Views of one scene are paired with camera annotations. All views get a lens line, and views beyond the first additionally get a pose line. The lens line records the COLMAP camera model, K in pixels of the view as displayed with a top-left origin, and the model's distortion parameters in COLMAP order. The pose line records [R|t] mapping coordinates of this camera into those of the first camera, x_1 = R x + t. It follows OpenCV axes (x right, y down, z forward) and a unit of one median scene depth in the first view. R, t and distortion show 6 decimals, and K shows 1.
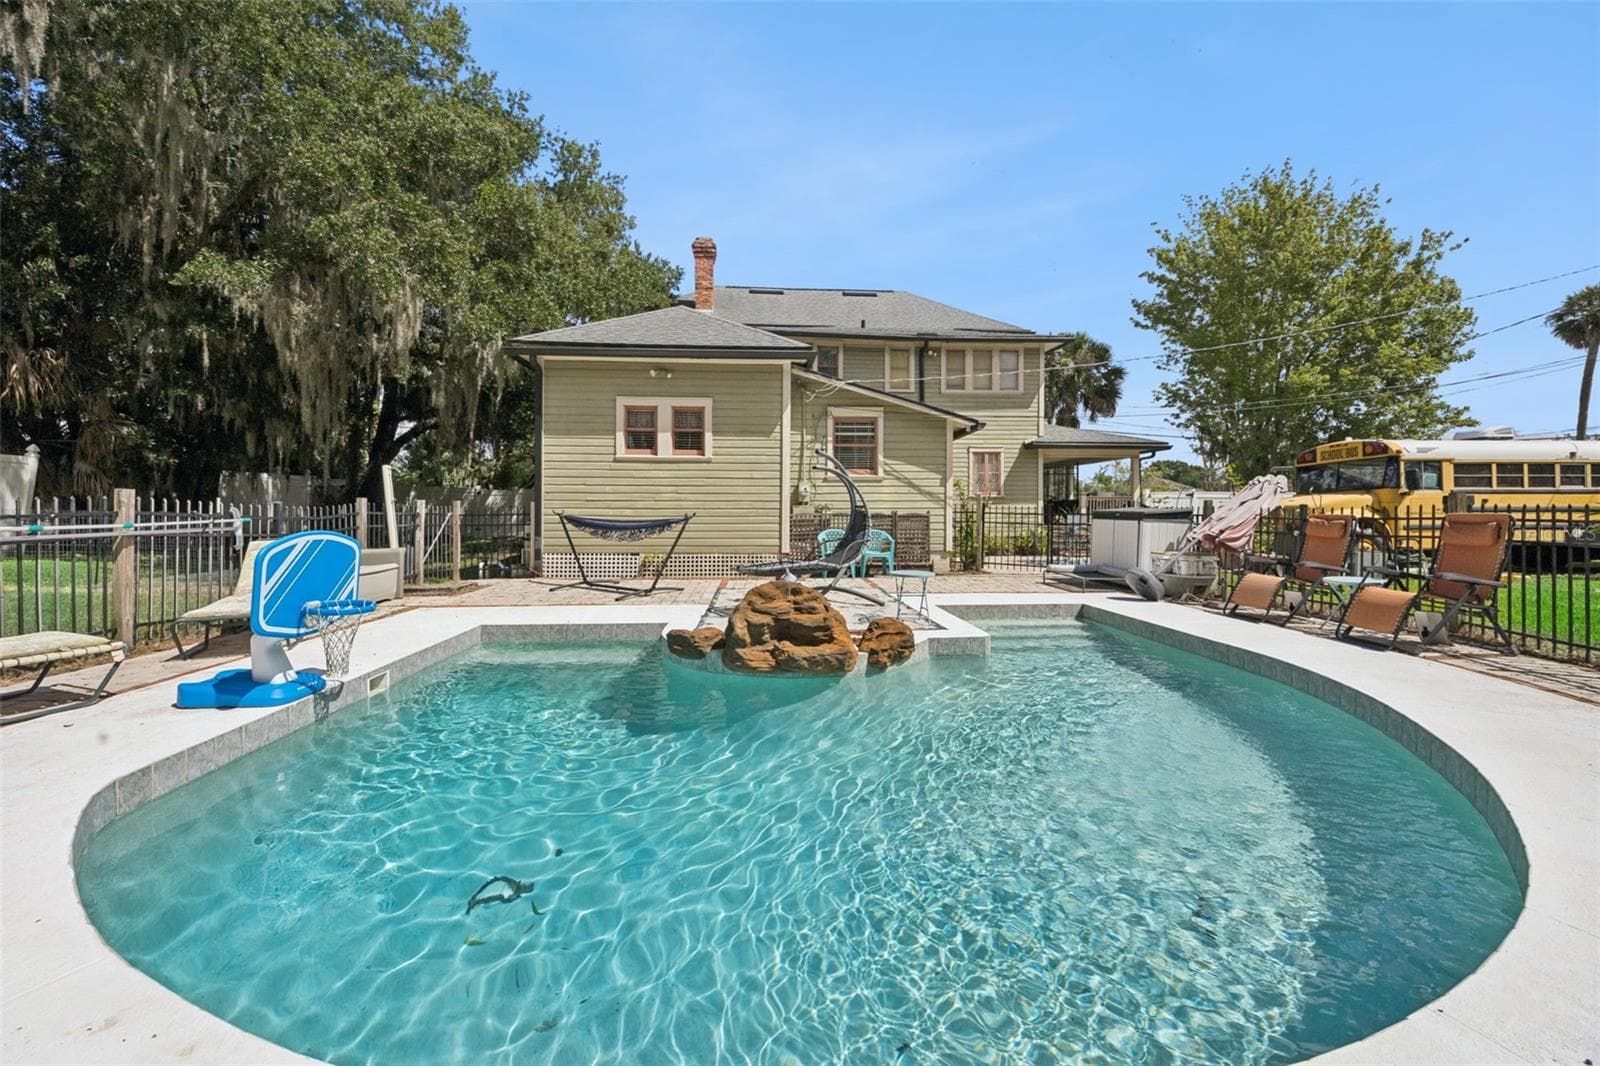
lens RADIAL K [[615.2, 0, 794.4], [0, 615.2, 509.7], [0, 0, 1]] dist [0.000112, -0.000120]
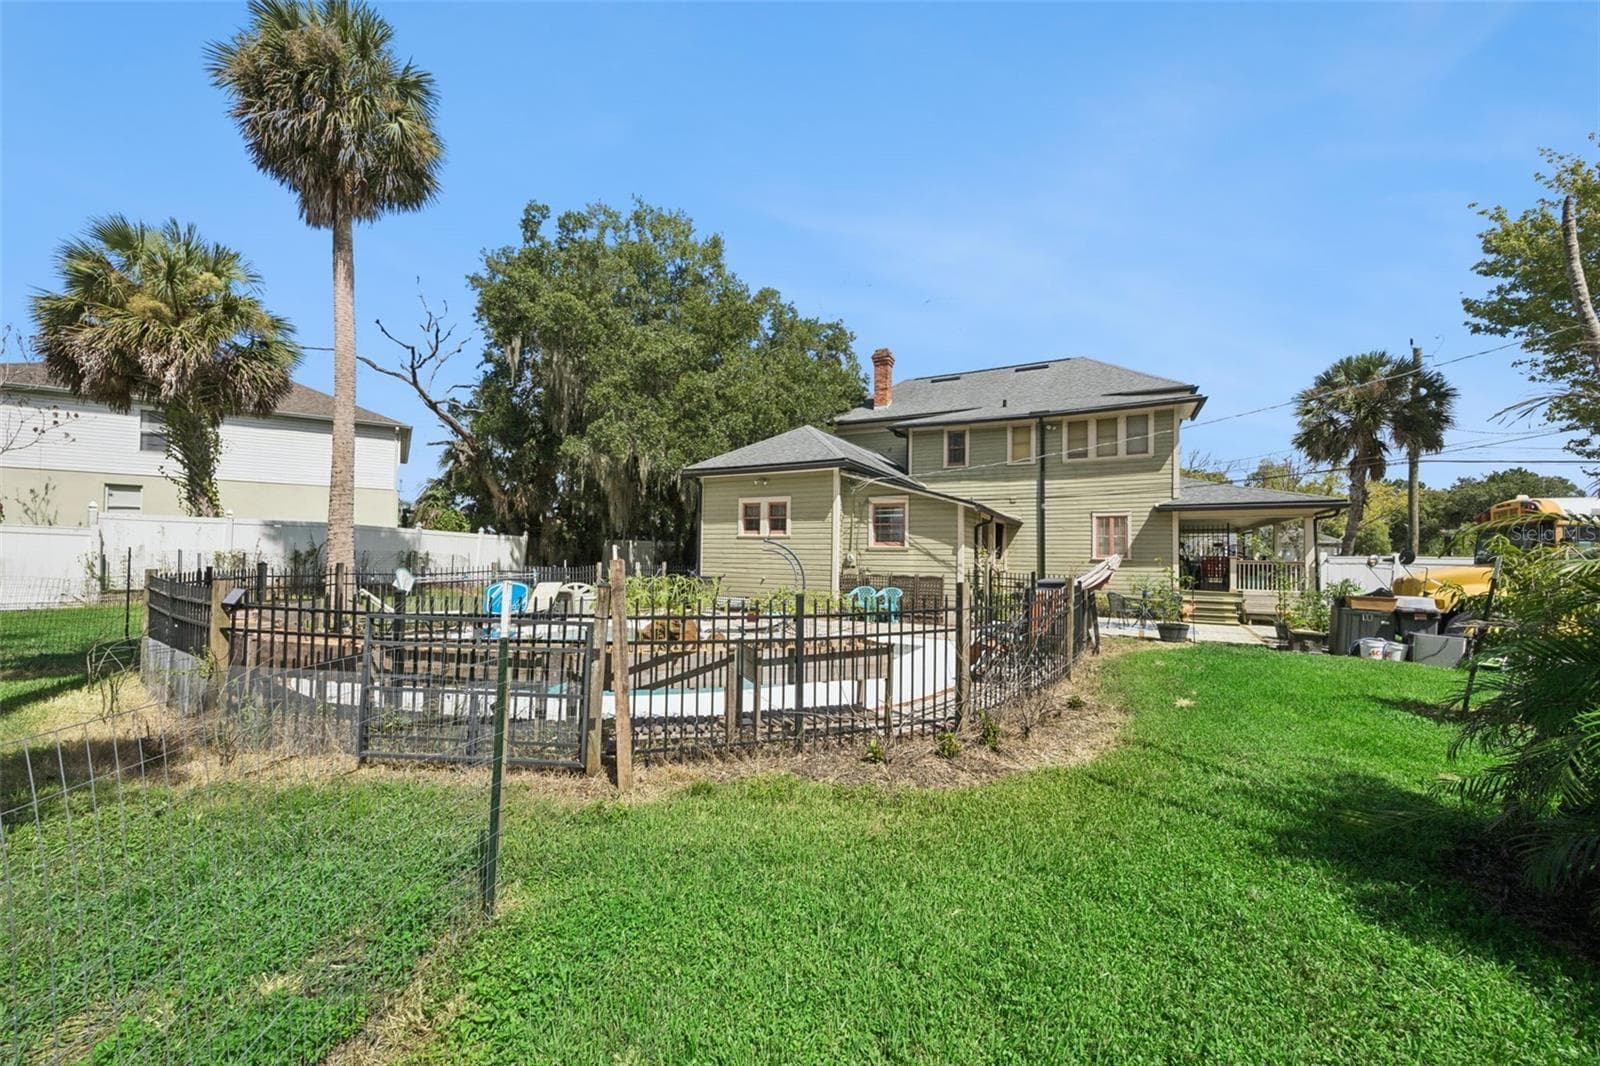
lens RADIAL K [[612.7, 0, 787.1], [0, 612.7, 544.1], [0, 0, 1]] dist [-0.001310, -0.000202]
pose [[0.834866, -0.000722, -0.550453, 0.587378], [-0.010573, 0.999794, -0.017348, -0.032313], [0.550352, 0.020303, 0.834686, -0.217237]]
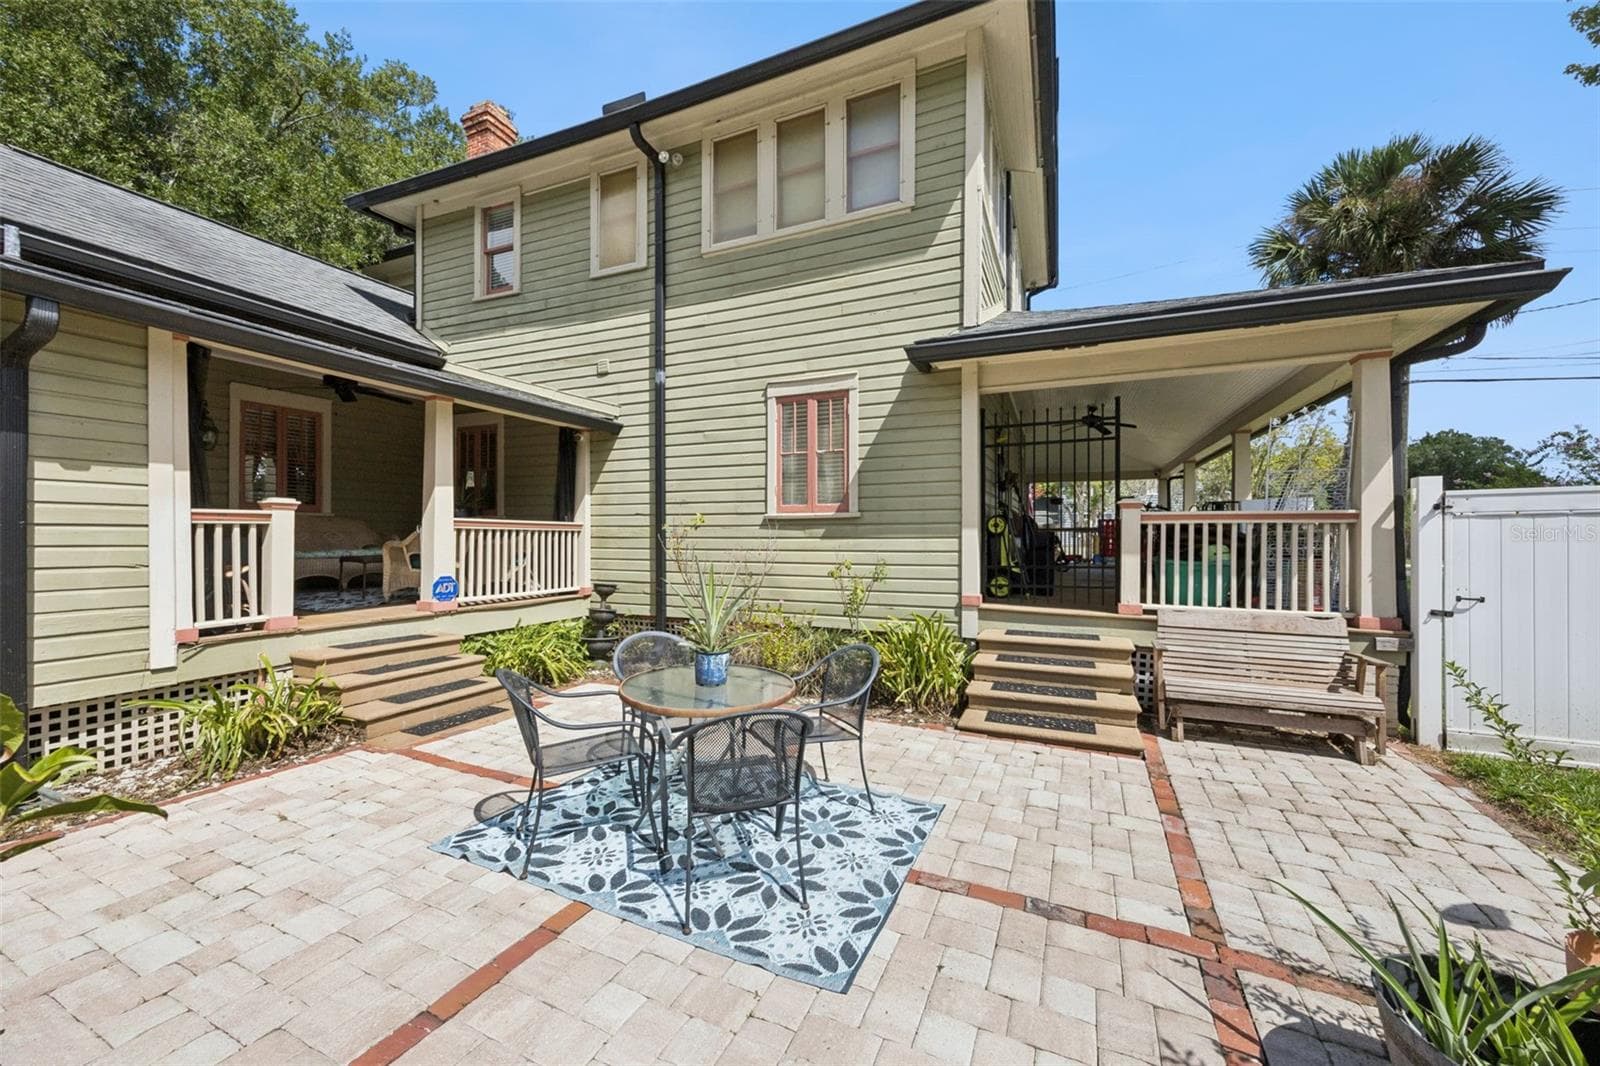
lens RADIAL K [[612.8, 0, 800.7], [0, 612.8, 537.3], [0, 0, 1]] dist [0.000913, 0.000157]
pose [[0.884281, 0.003507, -0.466942, 0.660447], [-0.004600, 0.999989, -0.001201, -0.011627], [0.466933, 0.003210, 0.884287, 0.940571]]
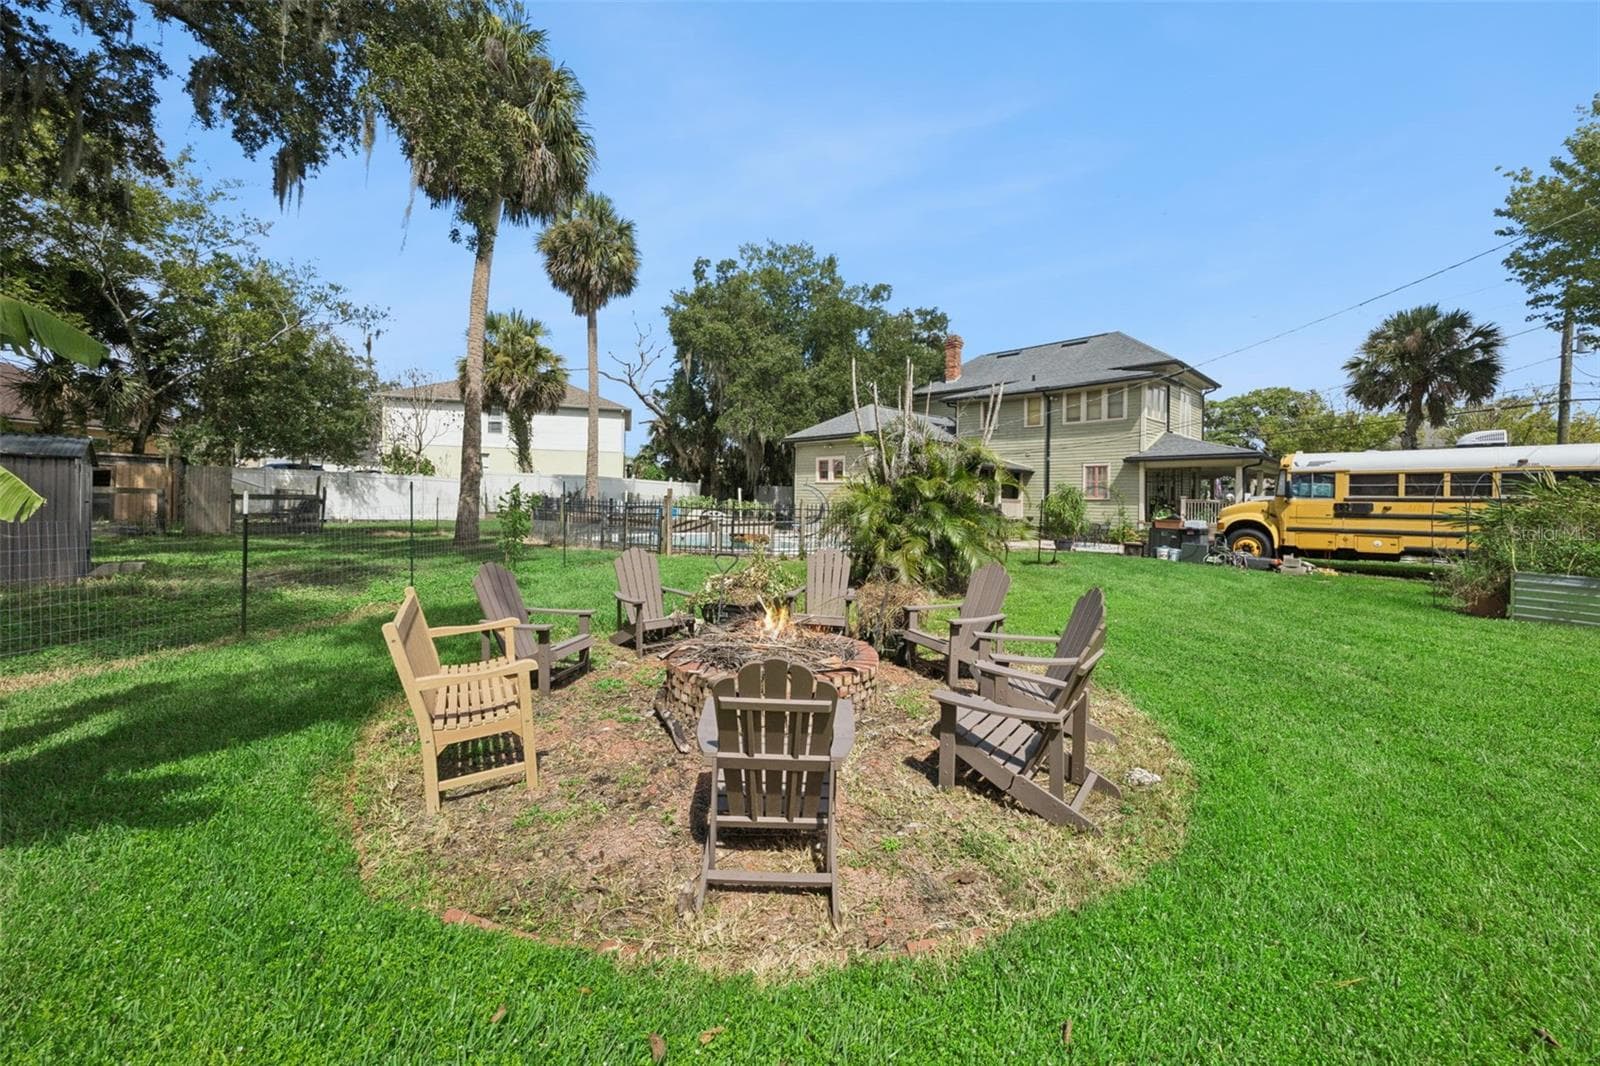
lens RADIAL K [[615.2, 0, 794.4], [0, 615.2, 509.7], [0, 0, 1]] dist [0.000112, -0.000120]
pose [[0.629770, 0.023177, -0.776436, 1.310419], [-0.016569, 0.999728, 0.016403, -0.012234], [0.776605, 0.002535, 0.629983, -0.503005]]
